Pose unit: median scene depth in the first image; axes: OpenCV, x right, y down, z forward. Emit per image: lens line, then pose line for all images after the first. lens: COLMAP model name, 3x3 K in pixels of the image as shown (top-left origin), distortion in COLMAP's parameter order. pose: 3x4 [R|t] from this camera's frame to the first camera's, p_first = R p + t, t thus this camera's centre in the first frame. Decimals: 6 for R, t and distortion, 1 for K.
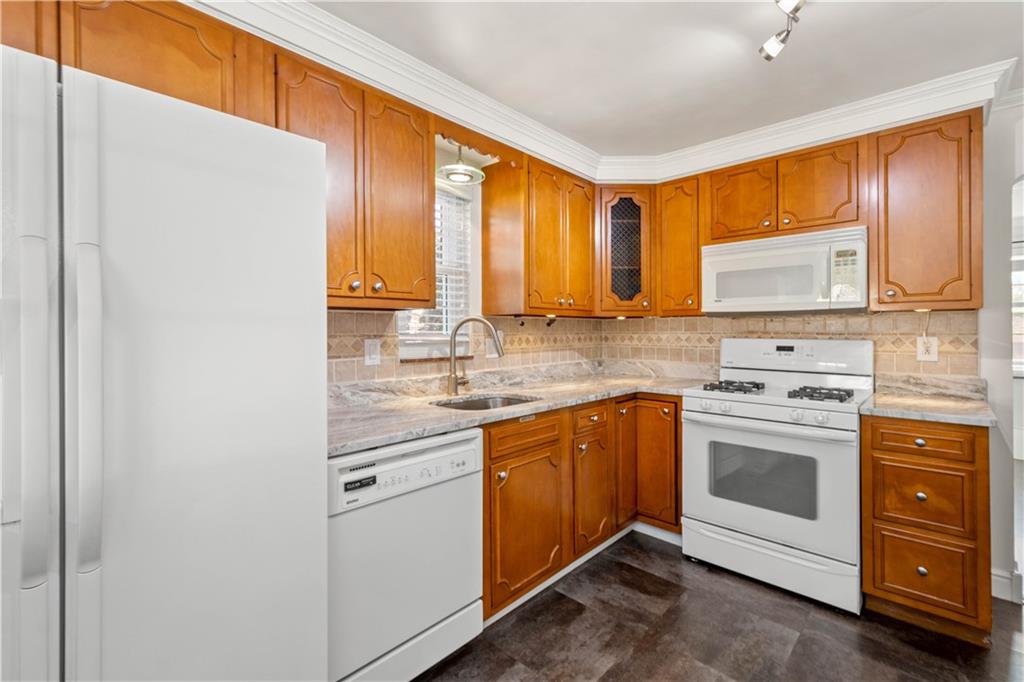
lens RADIAL K [[446.4, 0, 507.1], [0, 446.4, 330.4], [0, 0, 1]] dist [0.004419, 0.000732]
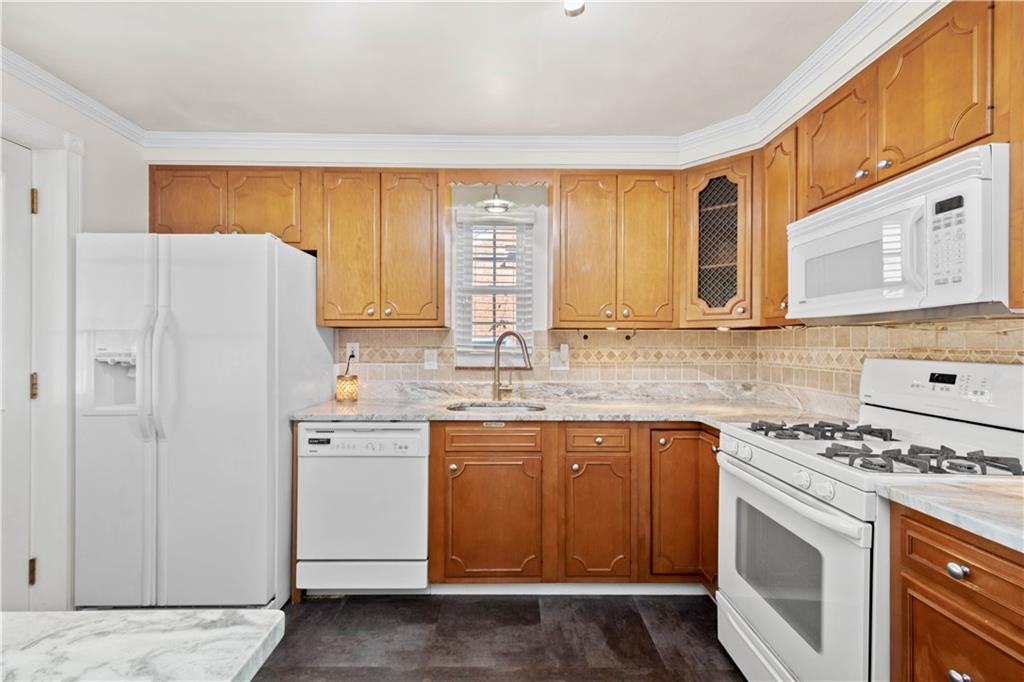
lens RADIAL K [[446.4, 0, 506.3], [0, 446.4, 345.1], [0, 0, 1]] dist [0.004419, 0.000732]
pose [[0.696722, 0.007716, -0.717300, 0.719646], [-0.005844, 0.999970, 0.005081, -0.001852], [0.717317, 0.000652, 0.696746, 0.223556]]
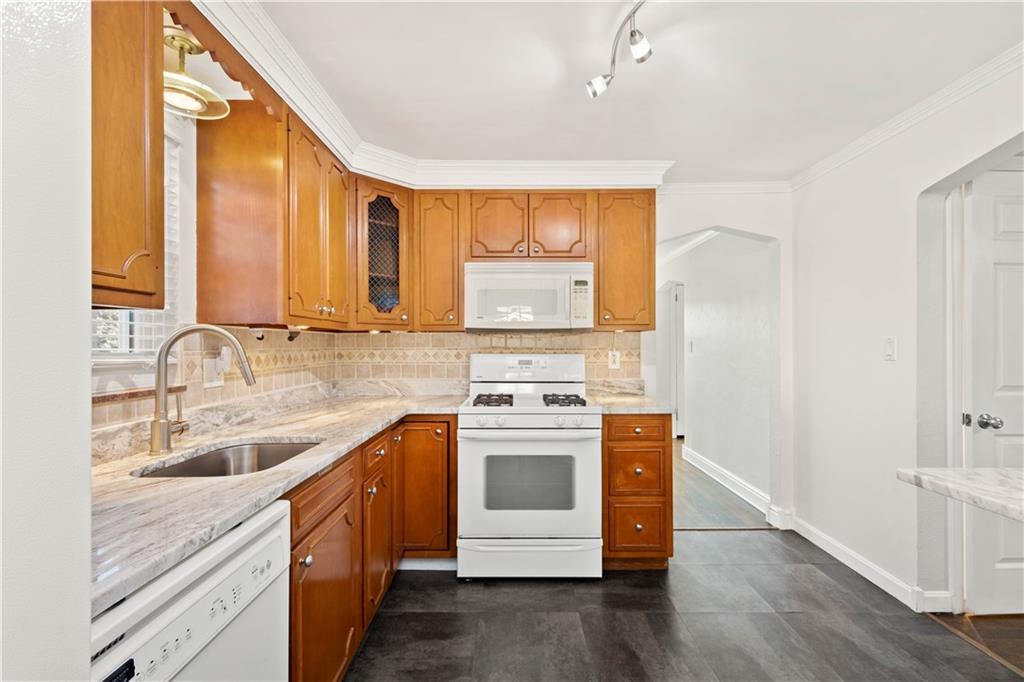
lens RADIAL K [[446.4, 0, 512.4], [0, 446.4, 344.1], [0, 0, 1]] dist [0.004419, 0.000732]
pose [[0.725617, 0.002384, 0.688094, -0.196350], [0.000627, 0.999991, -0.004126, -0.000791], [-0.688098, 0.003425, 0.725609, 0.229376]]
